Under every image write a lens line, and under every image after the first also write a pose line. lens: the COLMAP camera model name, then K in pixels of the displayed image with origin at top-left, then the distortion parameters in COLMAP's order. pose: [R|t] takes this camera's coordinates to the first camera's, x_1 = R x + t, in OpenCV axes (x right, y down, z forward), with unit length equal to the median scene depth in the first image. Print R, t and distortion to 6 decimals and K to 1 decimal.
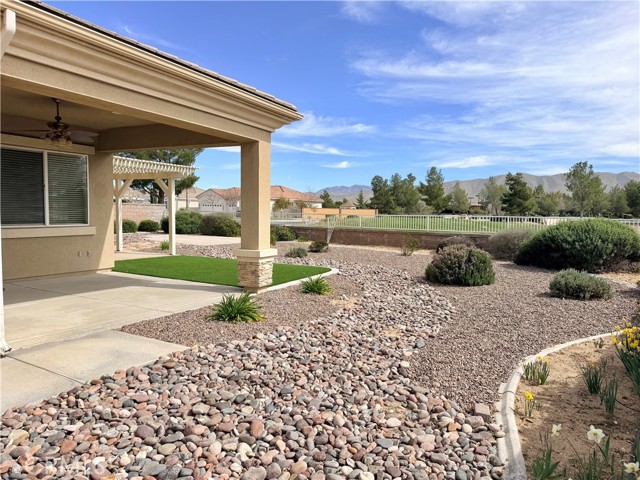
lens RADIAL K [[446.2, 0, 319.9], [0, 446.2, 243.5], [0, 0, 1]] dist [0.095109, -0.139889]
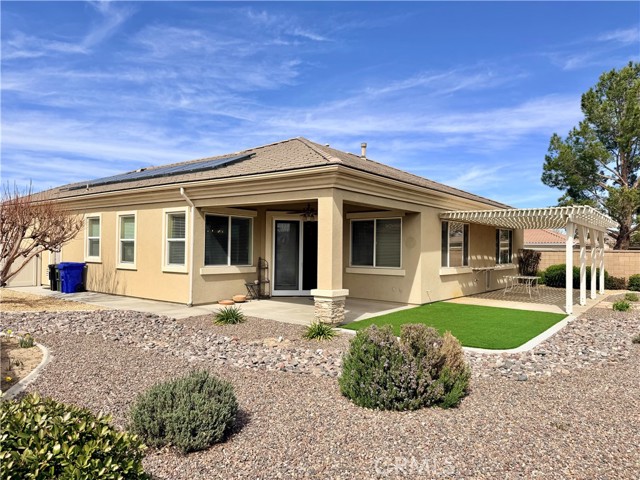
lens RADIAL K [[446.2, 0, 319.9], [0, 446.2, 243.5], [0, 0, 1]] dist [0.095109, -0.139889]
pose [[-0.168199, -0.031594, -0.985247, 0.924432], [-0.086036, 0.996143, -0.017256, -0.077290], [0.981991, 0.081864, -0.170268, 1.075316]]
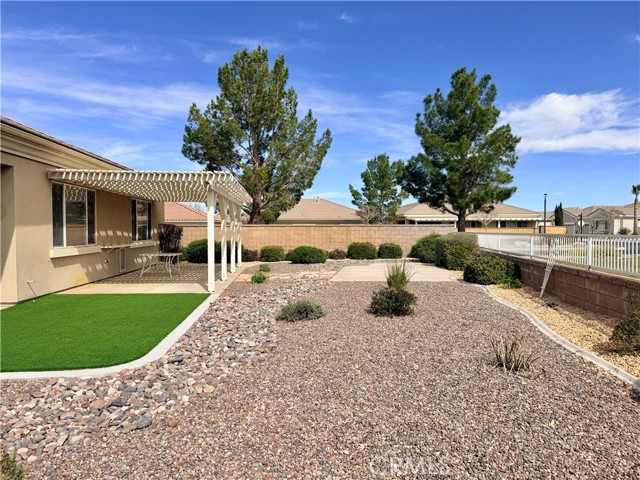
lens RADIAL K [[446.2, 0, 319.9], [0, 446.2, 243.5], [0, 0, 1]] dist [0.095109, -0.139889]
pose [[0.543236, 0.007009, -0.839551, 0.635225], [-0.048260, 0.998573, -0.022890, -0.073287], [0.838192, 0.052951, 0.542798, 1.173924]]
